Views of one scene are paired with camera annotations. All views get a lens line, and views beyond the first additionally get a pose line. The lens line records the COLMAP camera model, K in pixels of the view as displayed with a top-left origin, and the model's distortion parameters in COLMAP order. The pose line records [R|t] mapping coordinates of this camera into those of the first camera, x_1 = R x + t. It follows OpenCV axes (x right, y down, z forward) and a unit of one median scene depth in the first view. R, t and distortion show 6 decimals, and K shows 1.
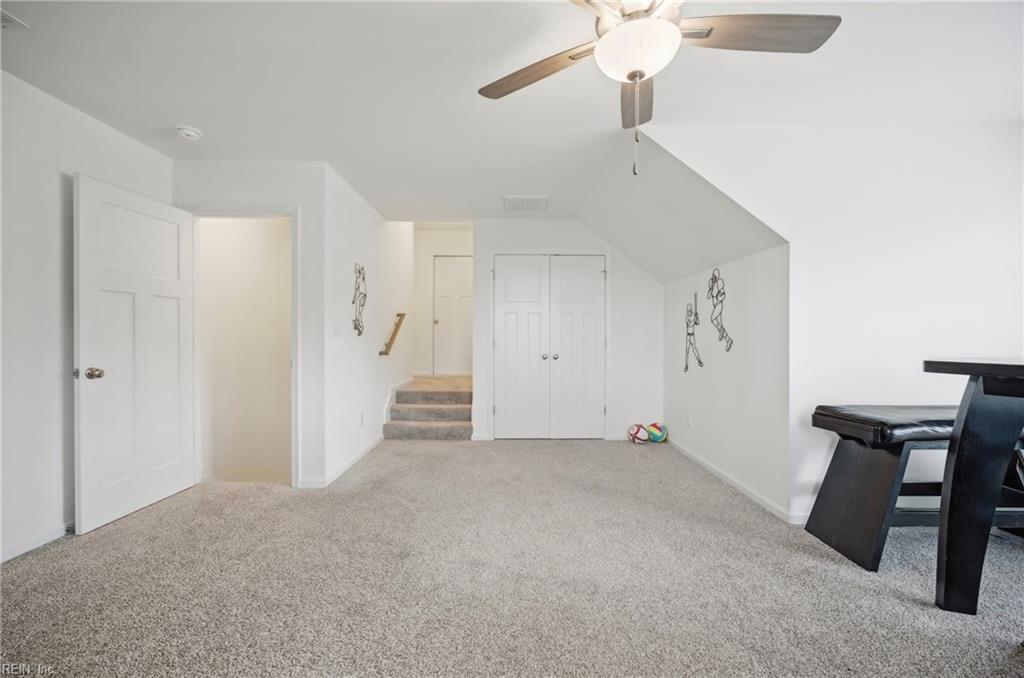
lens RADIAL K [[389.1, 0, 512.0], [0, 389.1, 339.0], [0, 0, 1]] dist [0.000795, 0.000093]
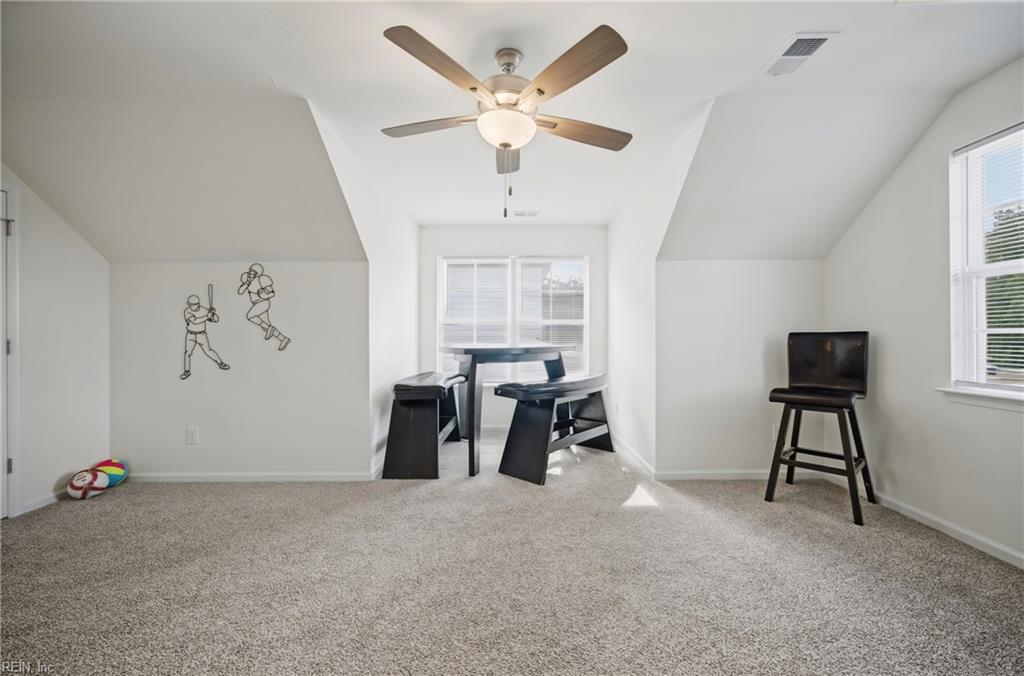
lens RADIAL K [[386.3, 0, 512.0], [0, 386.3, 338.0], [0, 0, 1]] dist [-0.001782, -0.000153]
pose [[0.042493, 0.006650, 0.999075, -0.397518], [0.004549, 0.999966, -0.006849, 0.009542], [-0.999086, 0.004836, 0.042461, 0.354240]]
